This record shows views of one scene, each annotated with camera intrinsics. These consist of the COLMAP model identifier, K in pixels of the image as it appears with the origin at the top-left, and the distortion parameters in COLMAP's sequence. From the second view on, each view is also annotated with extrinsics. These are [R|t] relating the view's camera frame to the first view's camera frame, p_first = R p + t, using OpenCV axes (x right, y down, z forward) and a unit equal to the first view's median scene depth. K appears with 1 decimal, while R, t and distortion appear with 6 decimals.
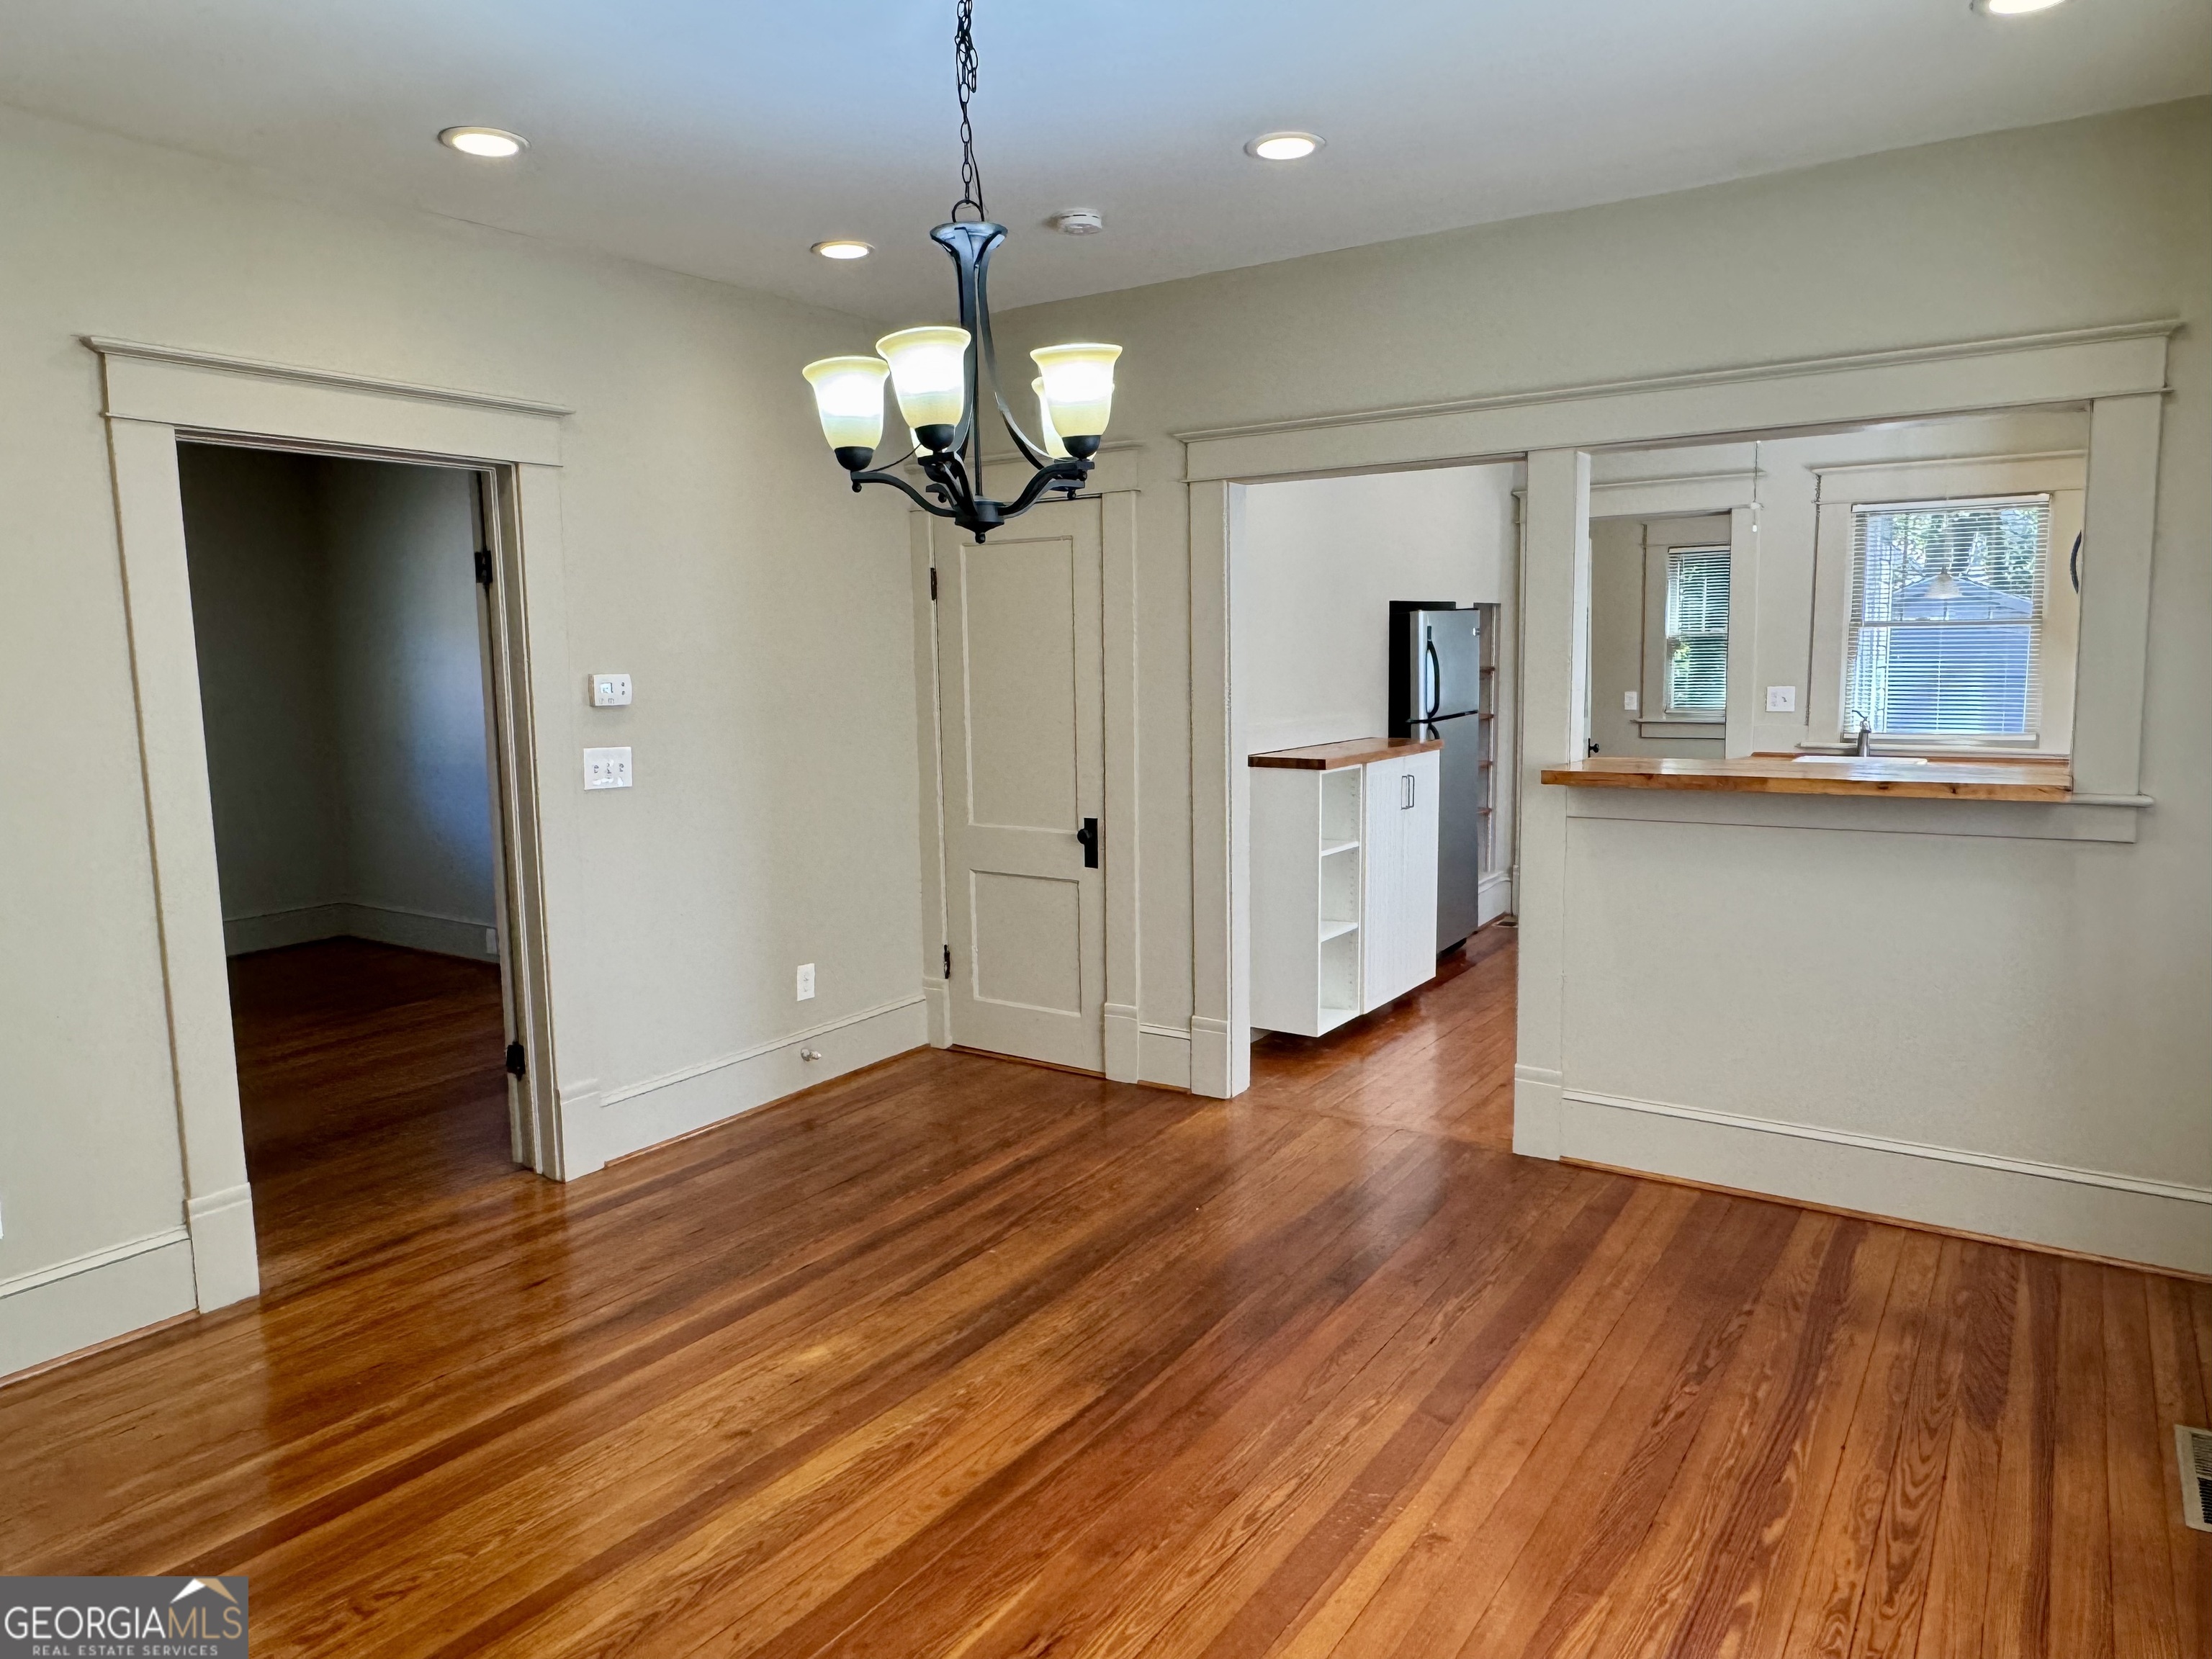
lens RADIAL K [[1411.0, 0, 1106.0], [0, 1411.0, 829.5], [0, 0, 1]] dist [-0.001919, -0.000335]
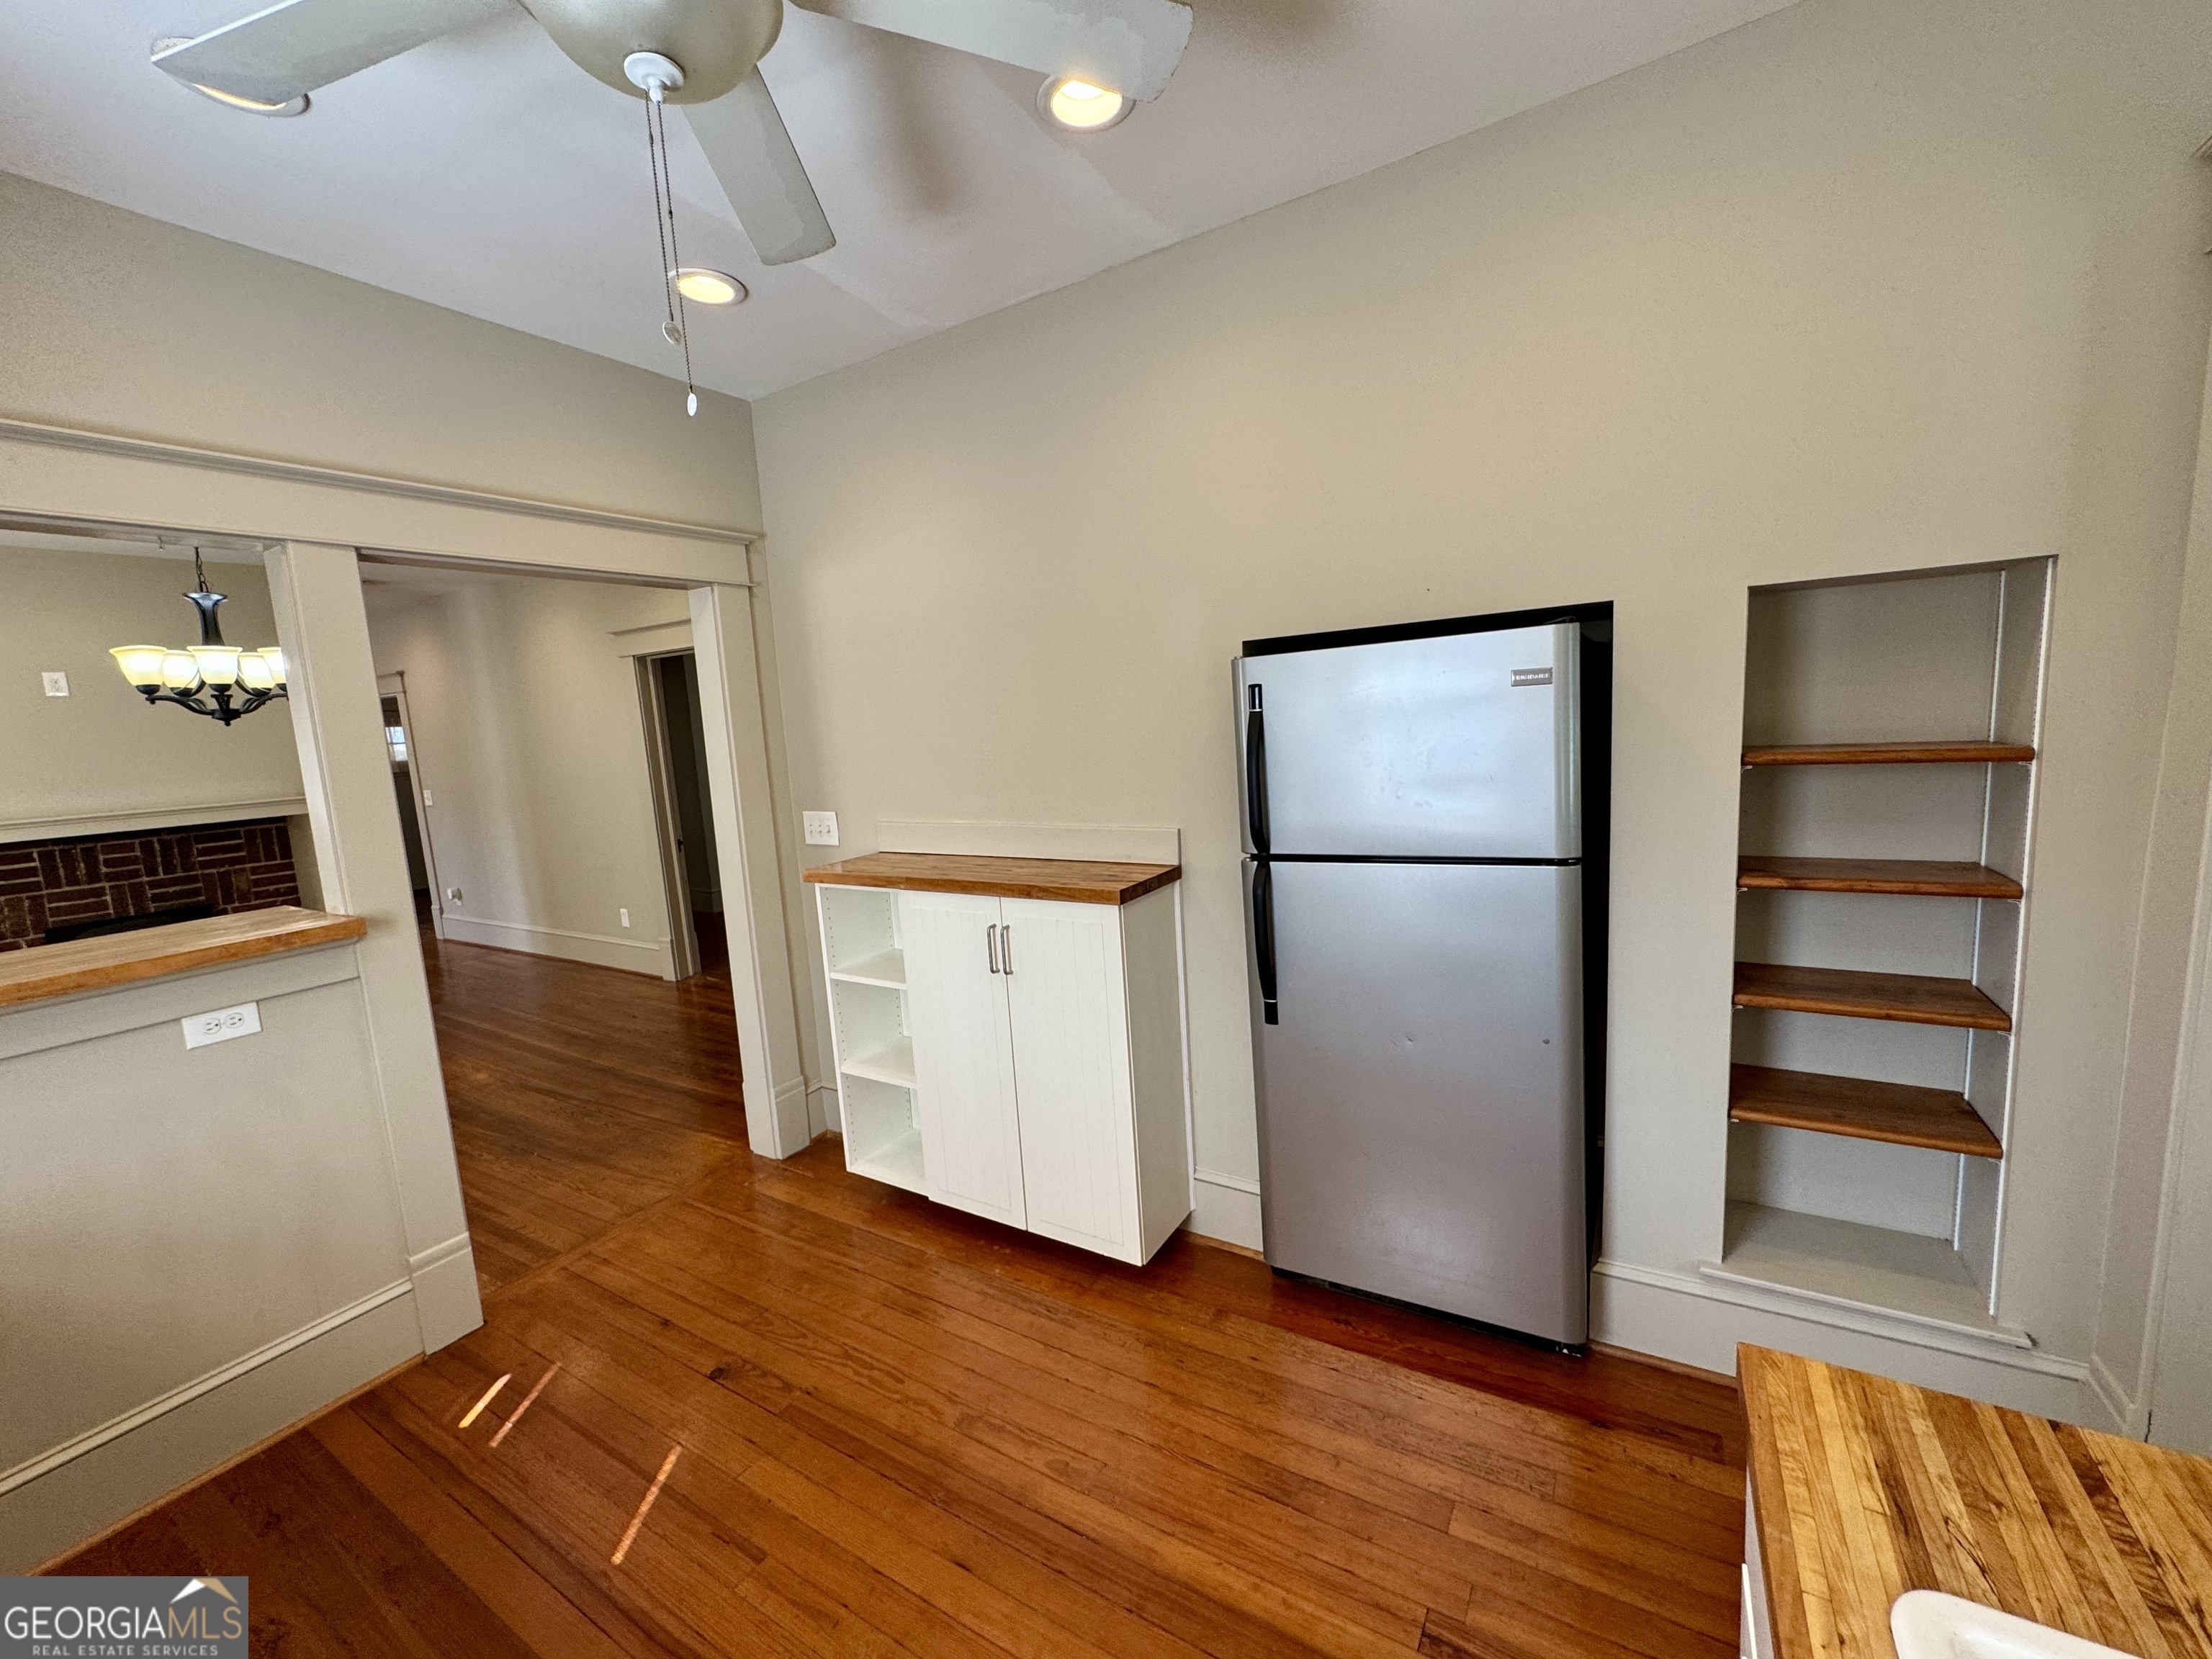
lens RADIAL K [[886.2, 0, 1101.9], [0, 886.2, 829.7], [0, 0, 1]] dist [-0.002460, 0.000465]
pose [[0.047056, 0.146910, -0.988030, 0.989297], [-0.067295, 0.987345, 0.143603, -0.232358], [0.996623, 0.059732, 0.056347, 1.616961]]
